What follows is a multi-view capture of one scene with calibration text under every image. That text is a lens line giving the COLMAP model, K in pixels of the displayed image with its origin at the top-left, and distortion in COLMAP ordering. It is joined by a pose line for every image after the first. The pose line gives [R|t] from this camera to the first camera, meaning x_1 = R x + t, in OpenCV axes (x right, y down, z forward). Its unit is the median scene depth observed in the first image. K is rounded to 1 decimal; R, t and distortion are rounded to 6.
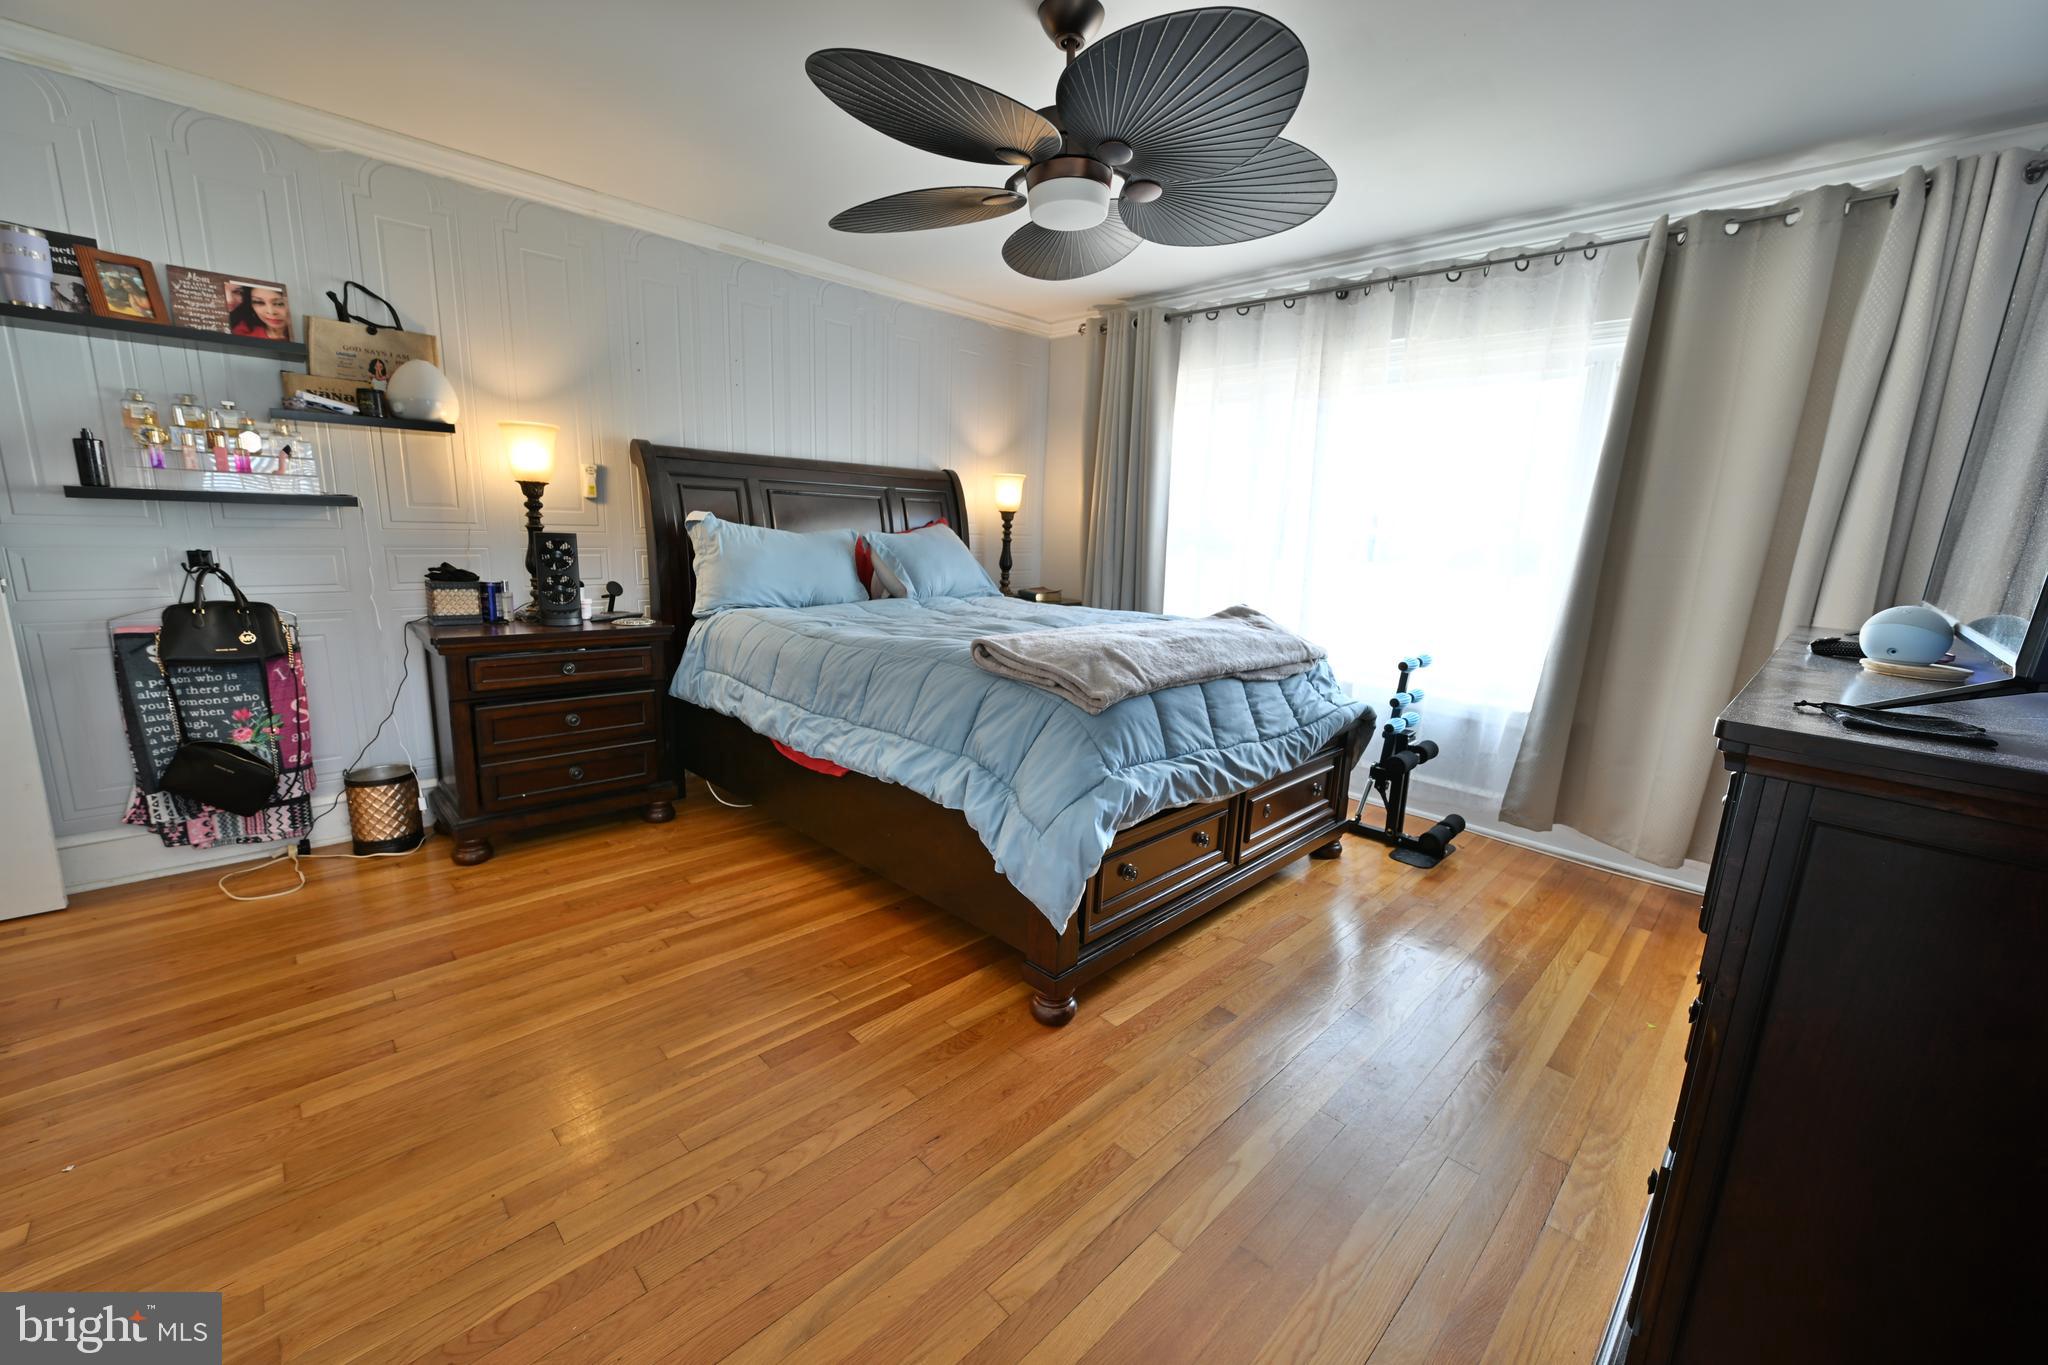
lens RADIAL K [[796.1, 0, 1024.2], [0, 796.1, 686.3], [0, 0, 1]] dist [-0.003612, 0.000553]
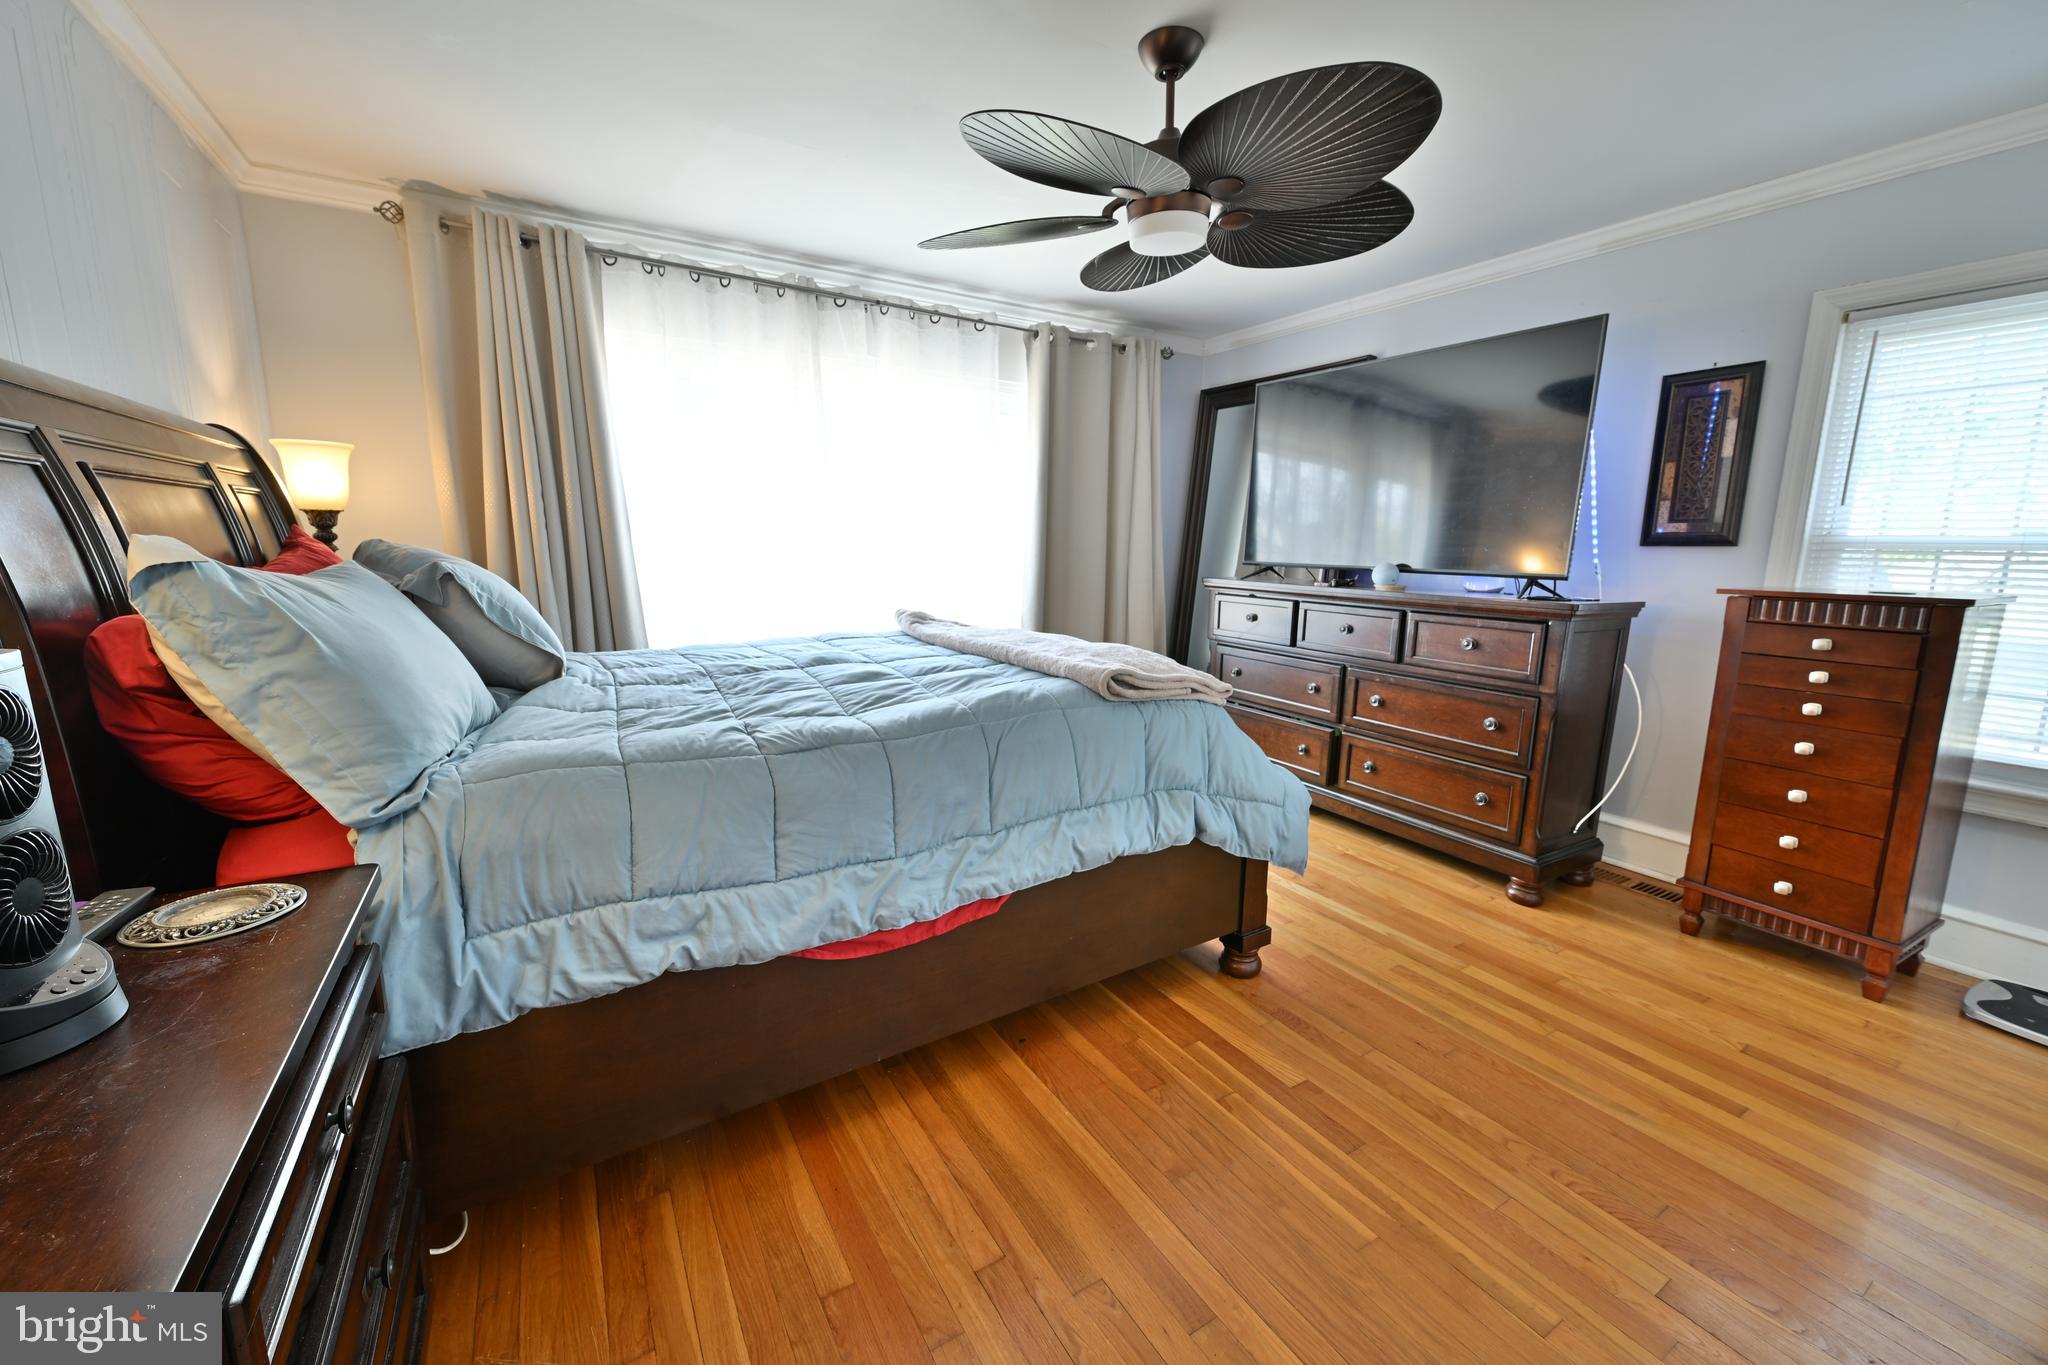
lens RADIAL K [[796.1, 0, 1031.1], [0, 796.1, 684.8], [0, 0, 1]] dist [-0.003612, 0.000553]
pose [[0.228024, -0.213068, 0.950056, -0.800100], [0.190455, 0.966673, 0.171083, -0.182448], [-0.954846, 0.141932, 0.261005, 0.721060]]
